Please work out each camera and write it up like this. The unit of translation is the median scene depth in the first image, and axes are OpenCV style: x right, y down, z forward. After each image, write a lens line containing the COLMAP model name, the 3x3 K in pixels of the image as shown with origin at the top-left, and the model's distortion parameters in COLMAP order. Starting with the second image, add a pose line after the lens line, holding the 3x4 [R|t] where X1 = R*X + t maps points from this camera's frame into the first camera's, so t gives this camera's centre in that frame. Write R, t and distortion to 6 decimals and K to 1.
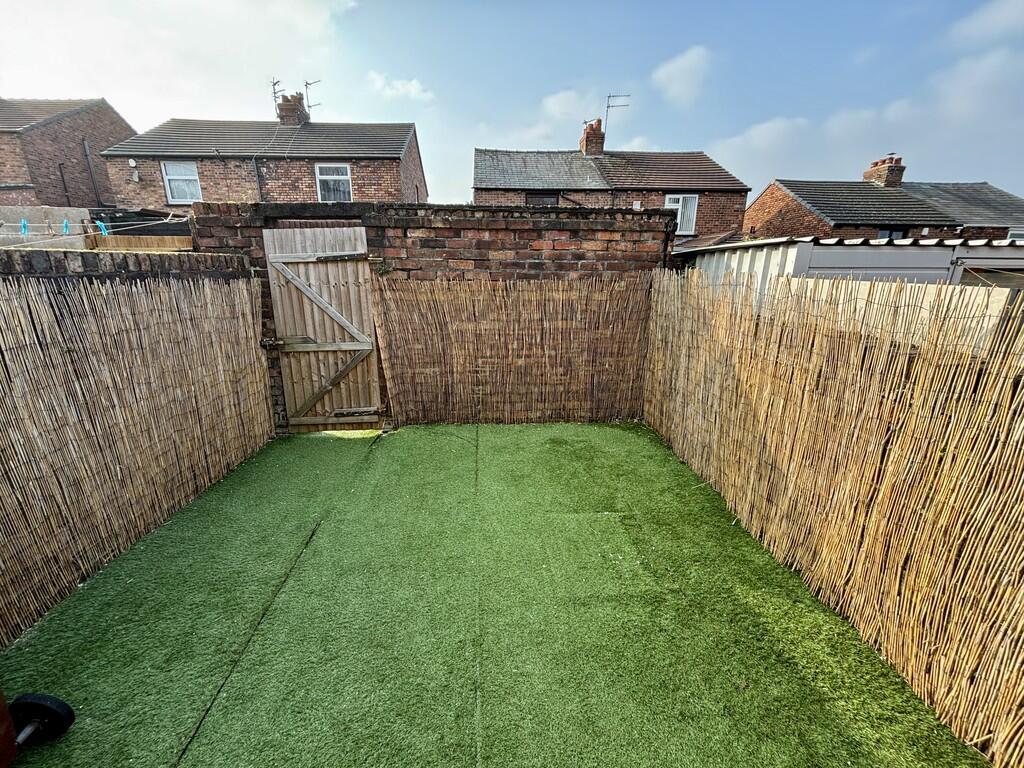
lens RADIAL K [[412.0, 0, 505.3], [0, 412.0, 381.4], [0, 0, 1]] dist [0.006187, 0.000403]
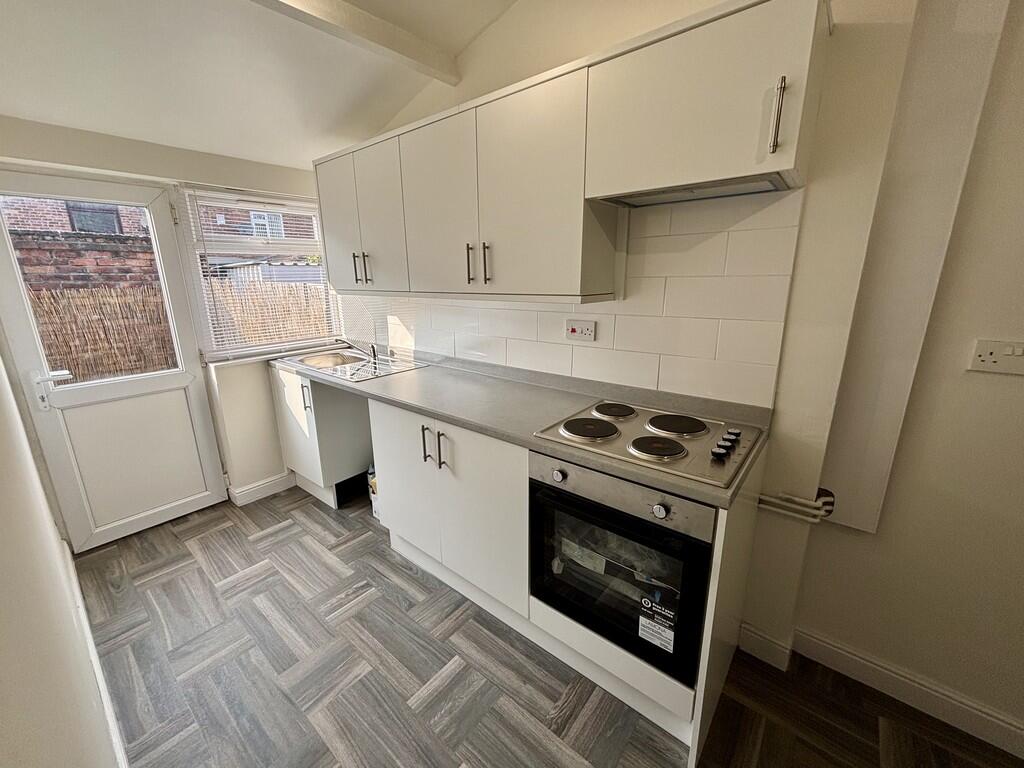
lens RADIAL K [[412.0, 0, 506.2], [0, 412.0, 378.7], [0, 0, 1]] dist [0.006187, 0.000403]
pose [[0.681282, -0.192063, 0.706375, 0.000808], [0.217224, 0.974544, 0.055470, 0.240865], [-0.699048, 0.115651, 0.705661, -0.799262]]
